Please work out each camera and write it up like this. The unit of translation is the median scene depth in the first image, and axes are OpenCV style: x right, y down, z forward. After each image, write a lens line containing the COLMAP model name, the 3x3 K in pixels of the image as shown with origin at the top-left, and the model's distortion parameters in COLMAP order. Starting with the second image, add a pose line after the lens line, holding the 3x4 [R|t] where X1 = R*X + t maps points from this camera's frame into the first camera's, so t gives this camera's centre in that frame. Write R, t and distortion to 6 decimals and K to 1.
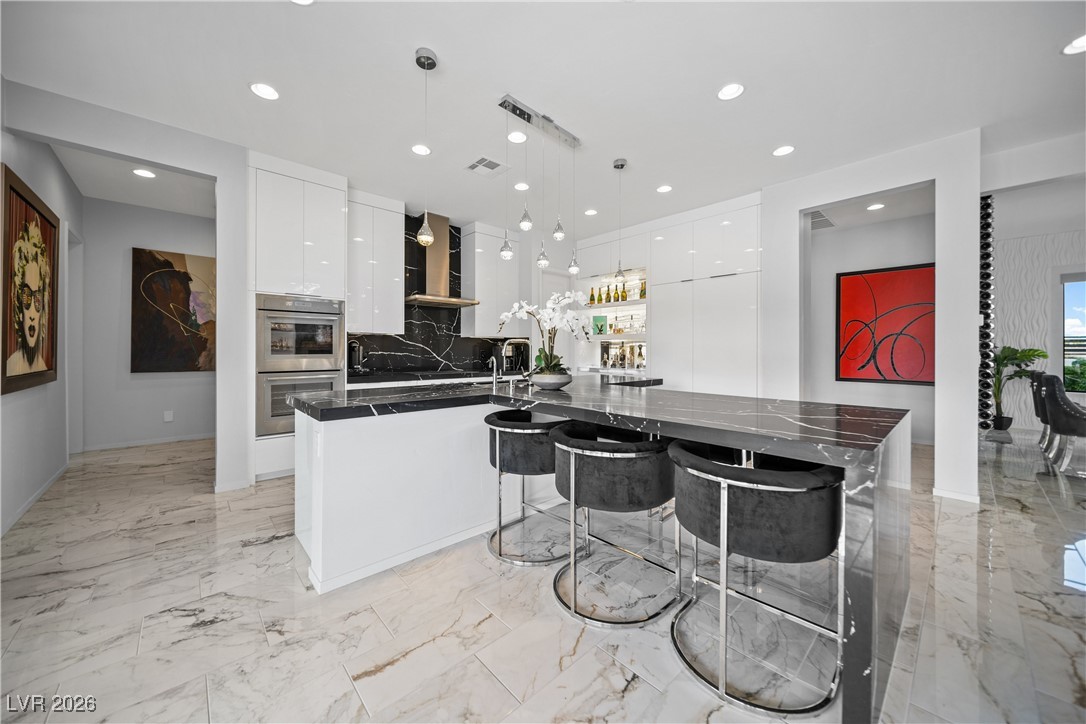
lens RADIAL K [[386.9, 0, 536.1], [0, 386.9, 351.0], [0, 0, 1]] dist [0.000067, -0.000698]
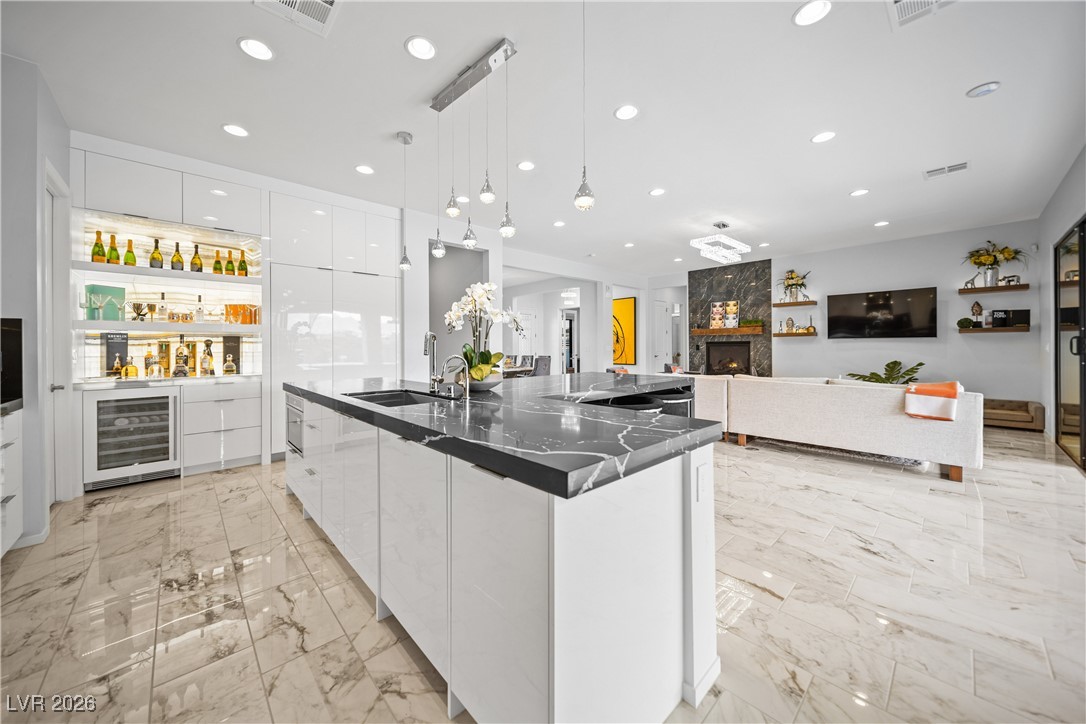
lens RADIAL K [[386.9, 0, 538.3], [0, 386.9, 346.9], [0, 0, 1]] dist [0.000067, -0.000698]
pose [[-0.008026, 0.000609, 0.999968, -0.634526], [0.008600, 0.999963, -0.000540, 0.000998], [-0.999931, 0.008595, -0.008031, 0.658362]]
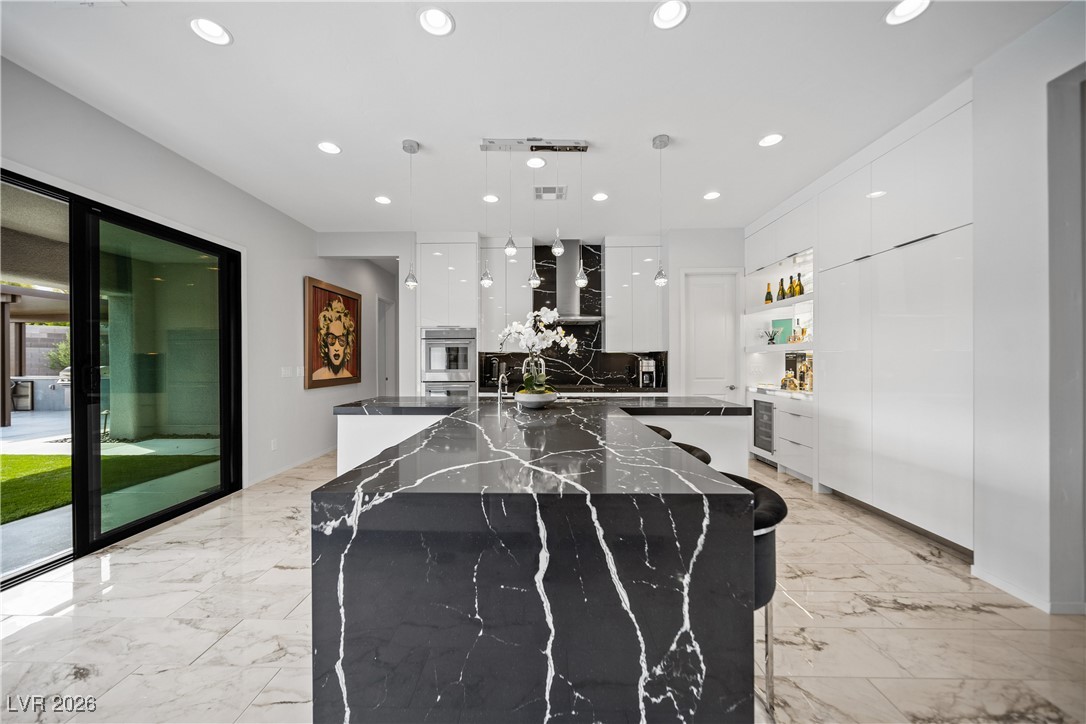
lens RADIAL K [[386.9, 0, 535.1], [0, 386.9, 363.6], [0, 0, 1]] dist [0.000067, -0.000698]
pose [[0.724480, 0.000341, -0.689296, 0.551387], [0.002948, 0.999989, 0.003594, -0.015236], [0.689289, -0.004636, 0.724471, 0.203902]]
